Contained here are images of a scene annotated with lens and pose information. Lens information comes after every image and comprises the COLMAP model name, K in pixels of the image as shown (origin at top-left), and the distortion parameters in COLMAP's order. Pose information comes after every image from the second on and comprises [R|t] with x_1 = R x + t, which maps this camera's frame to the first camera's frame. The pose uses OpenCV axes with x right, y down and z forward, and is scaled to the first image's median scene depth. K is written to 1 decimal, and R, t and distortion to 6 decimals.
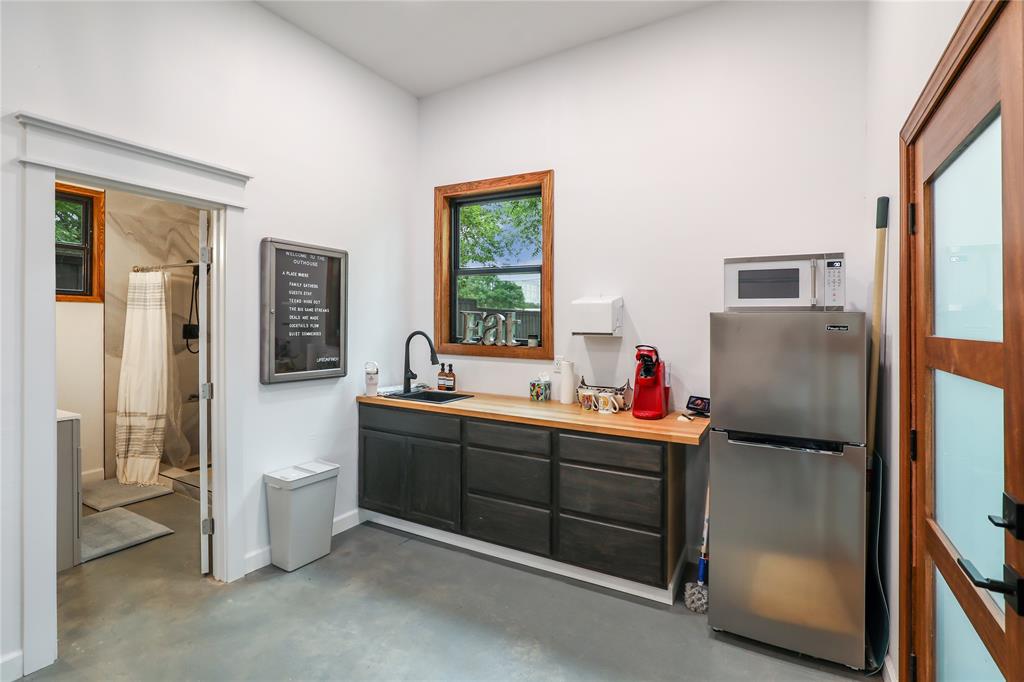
lens RADIAL K [[494.0, 0, 516.0], [0, 494.0, 324.5], [0, 0, 1]] dist [-0.012816, -0.000703]
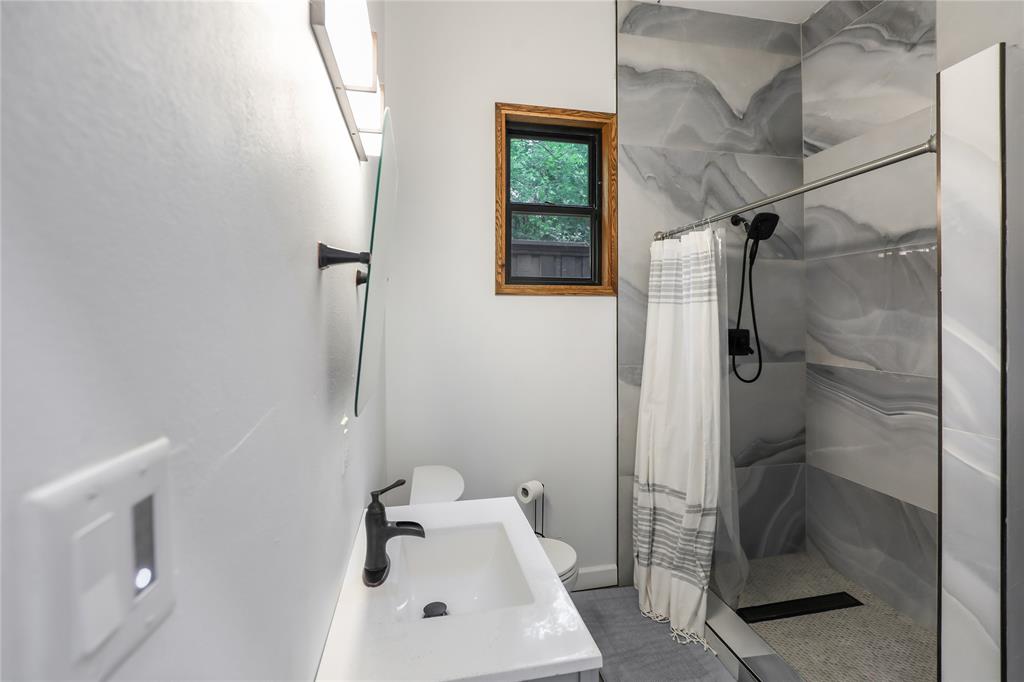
lens RADIAL K [[469.2, 0, 513.5], [0, 469.2, 332.9], [0, 0, 1]] dist [-0.018018, -0.000148]
pose [[0.645500, 0.011561, -0.763673, -0.478496], [0.005766, 0.999783, 0.020009, -0.010164], [0.763738, -0.017319, 0.645293, 0.523313]]
